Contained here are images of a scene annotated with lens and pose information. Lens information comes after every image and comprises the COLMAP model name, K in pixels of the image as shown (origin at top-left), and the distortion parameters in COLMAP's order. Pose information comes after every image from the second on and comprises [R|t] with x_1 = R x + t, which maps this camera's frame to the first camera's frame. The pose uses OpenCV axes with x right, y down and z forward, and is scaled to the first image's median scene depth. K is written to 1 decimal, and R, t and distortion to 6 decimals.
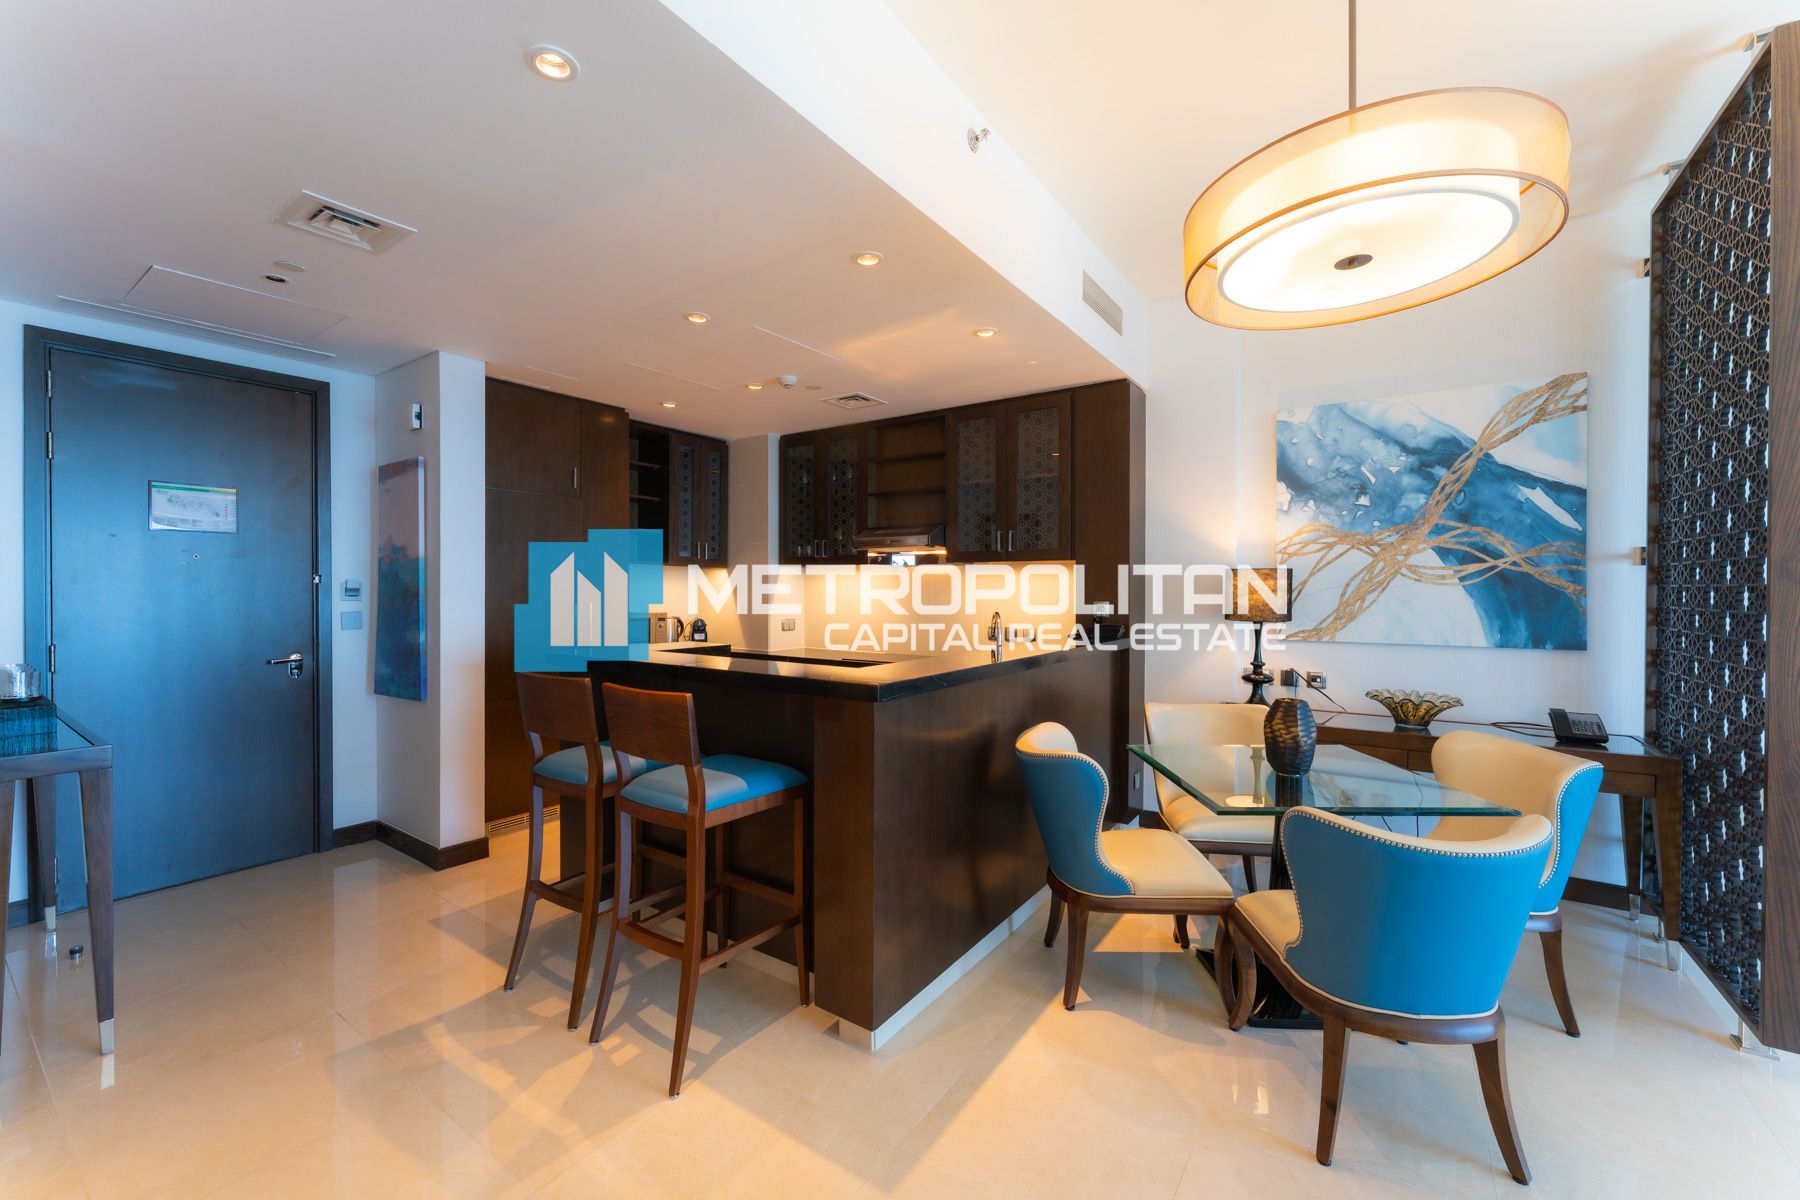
lens RADIAL K [[717.8, 0, 869.2], [0, 717.8, 593.4], [0, 0, 1]] dist [-0.004687, -0.000095]
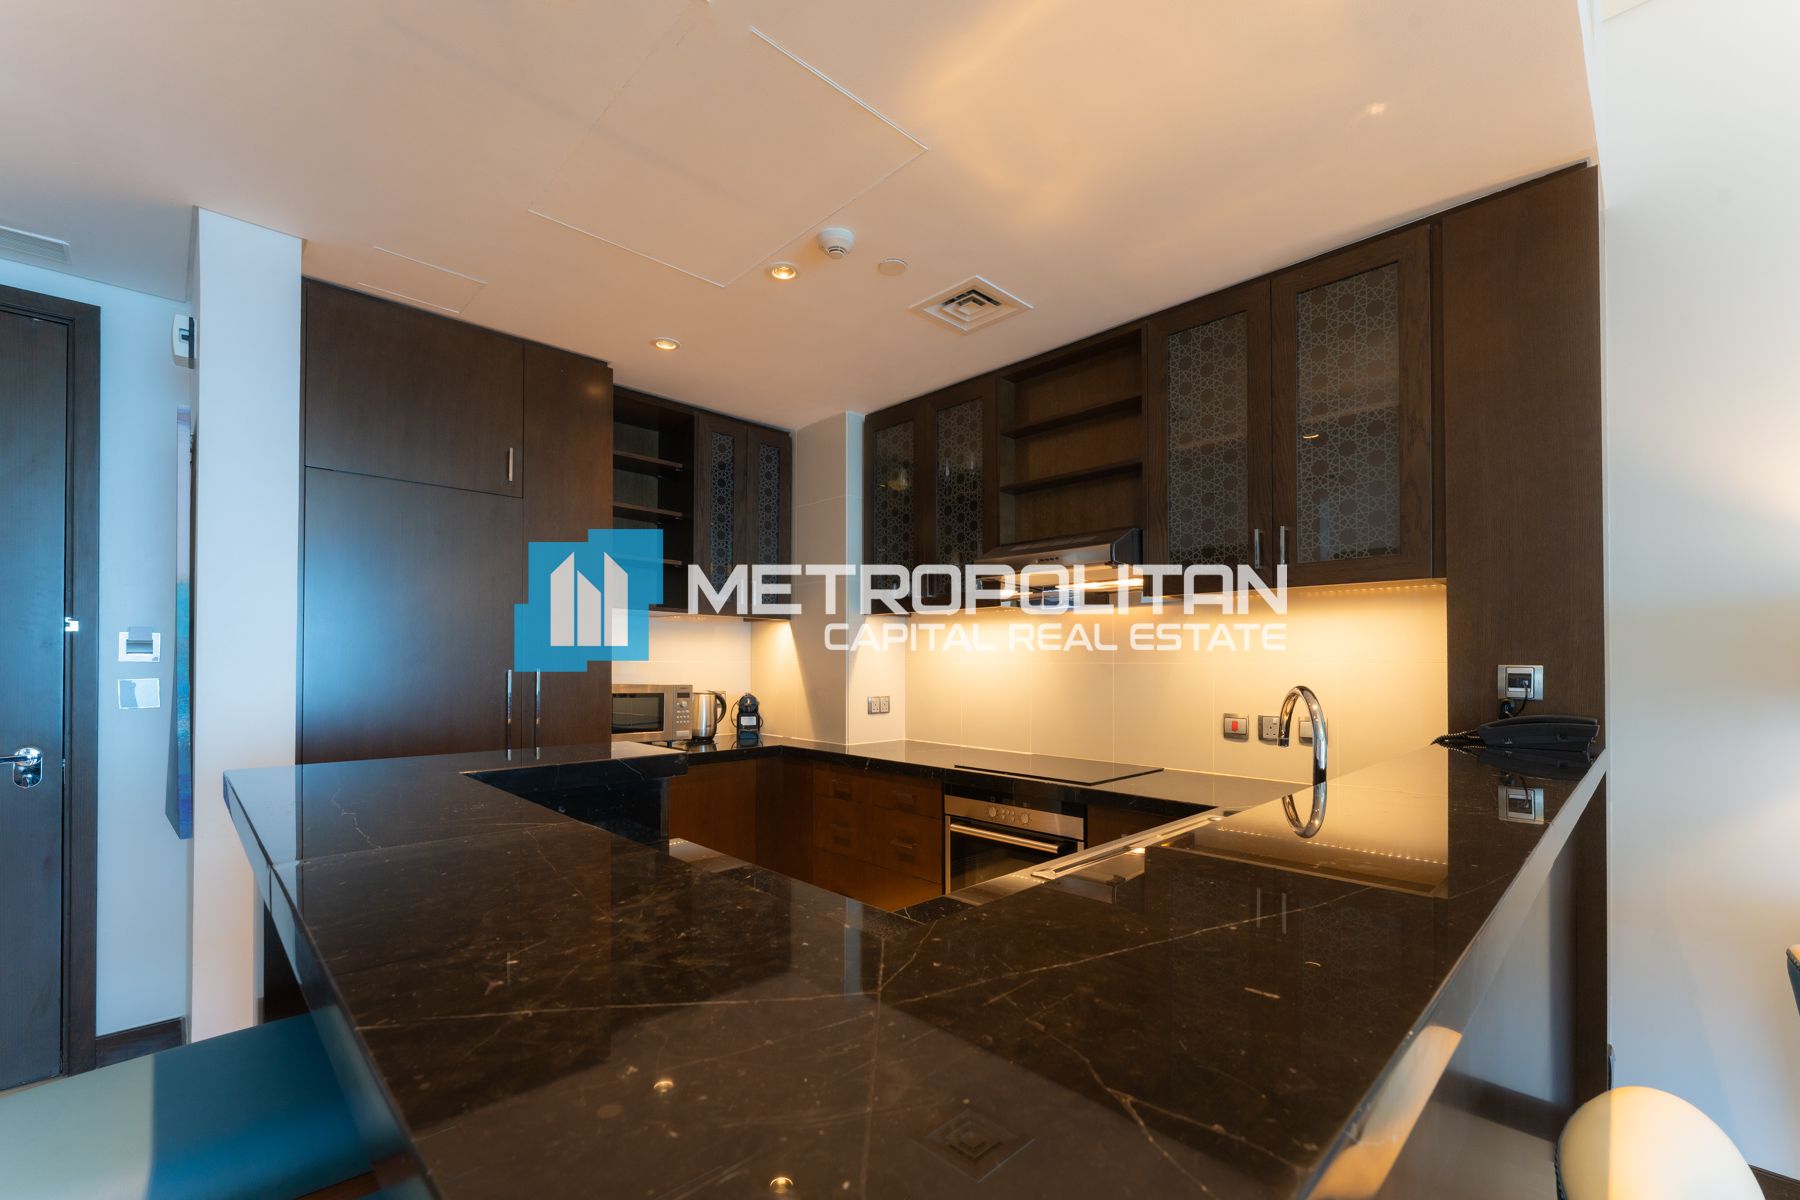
lens RADIAL K [[717.8, 0, 876.0], [0, 717.8, 662.3], [0, 0, 1]] dist [-0.004687, -0.000095]
pose [[0.980850, 0.000836, -0.194765, 0.016945], [-0.002315, 0.999970, -0.007365, 0.013186], [0.194753, 0.007675, 0.980822, 0.511640]]
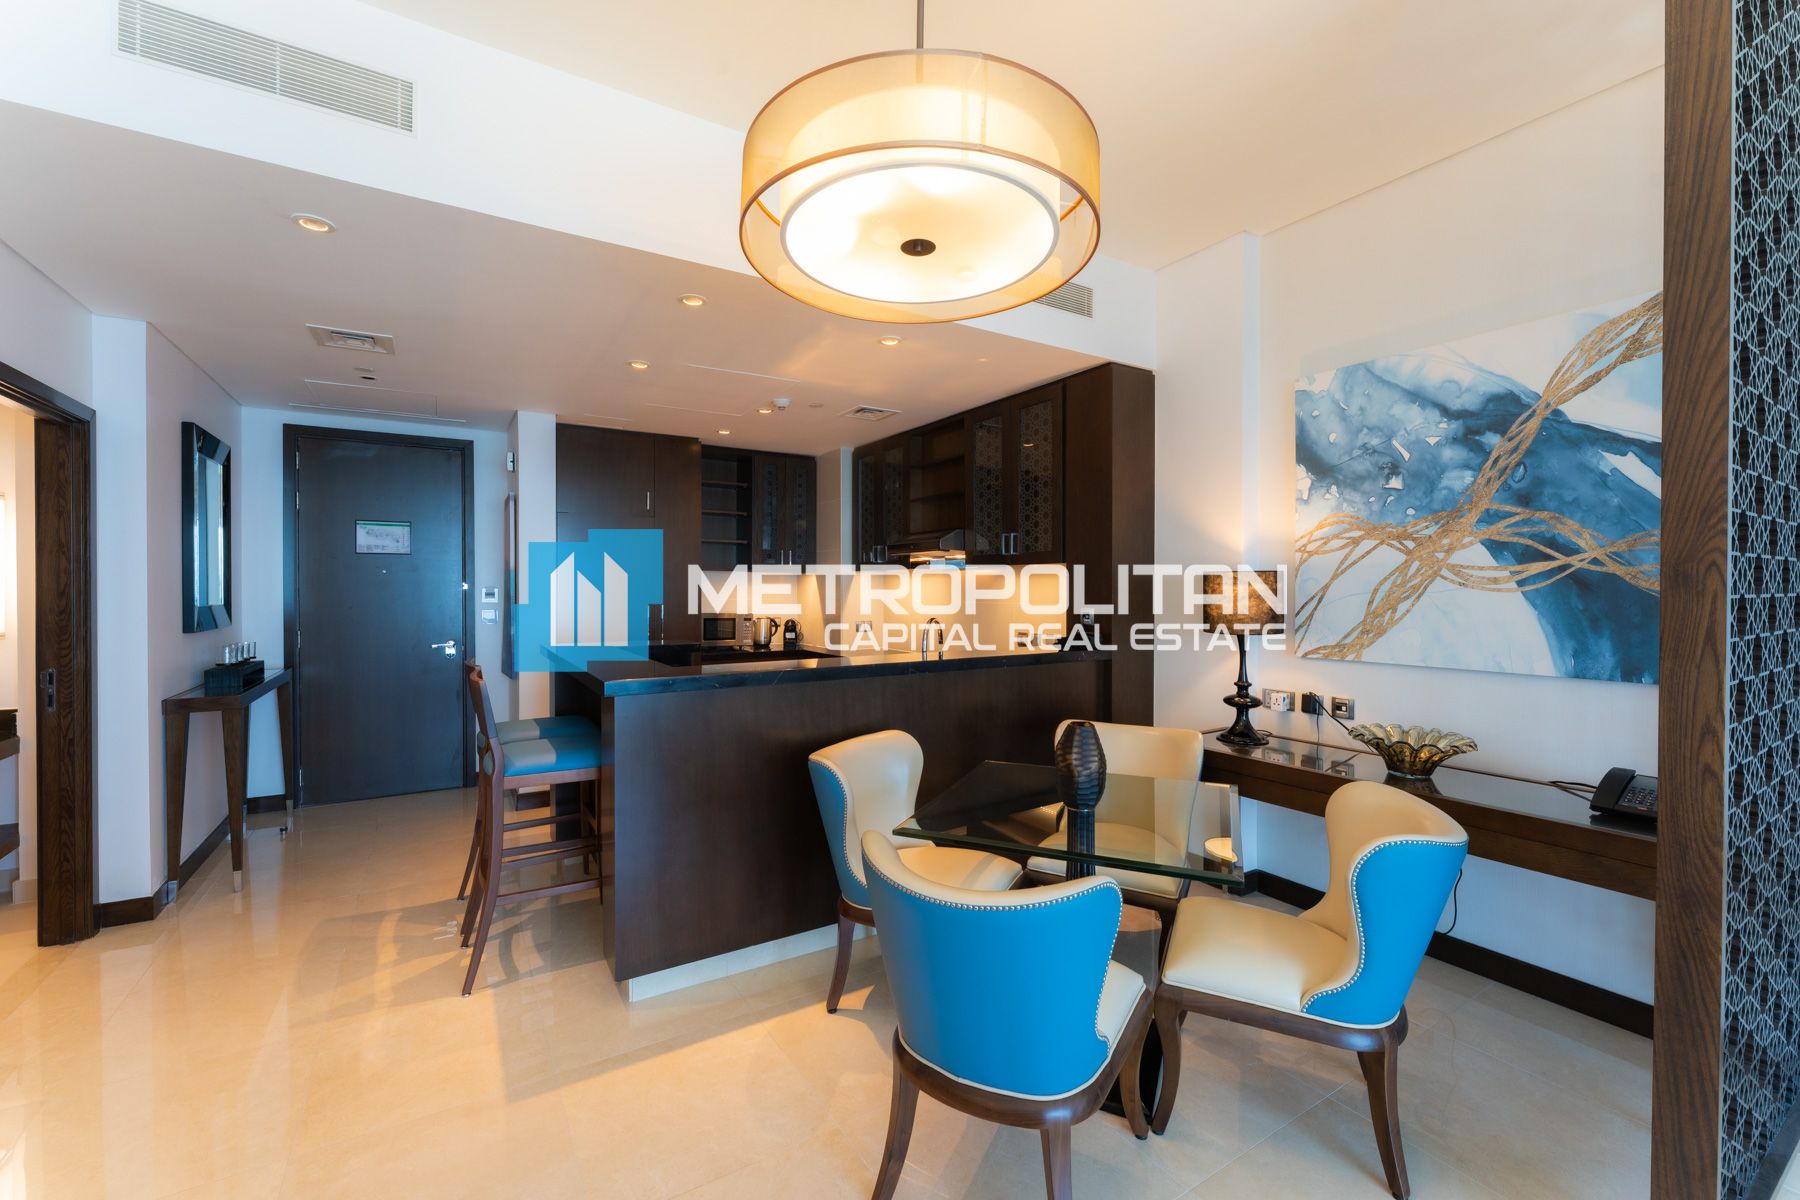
lens RADIAL K [[717.8, 0, 896.1], [0, 717.8, 592.2], [0, 0, 1]] dist [-0.004687, -0.000095]
pose [[0.920958, 0.001205, -0.389659, 0.484917], [-0.001547, 0.999999, -0.000565, -0.008483], [0.389658, 0.001124, 0.920959, 0.064631]]
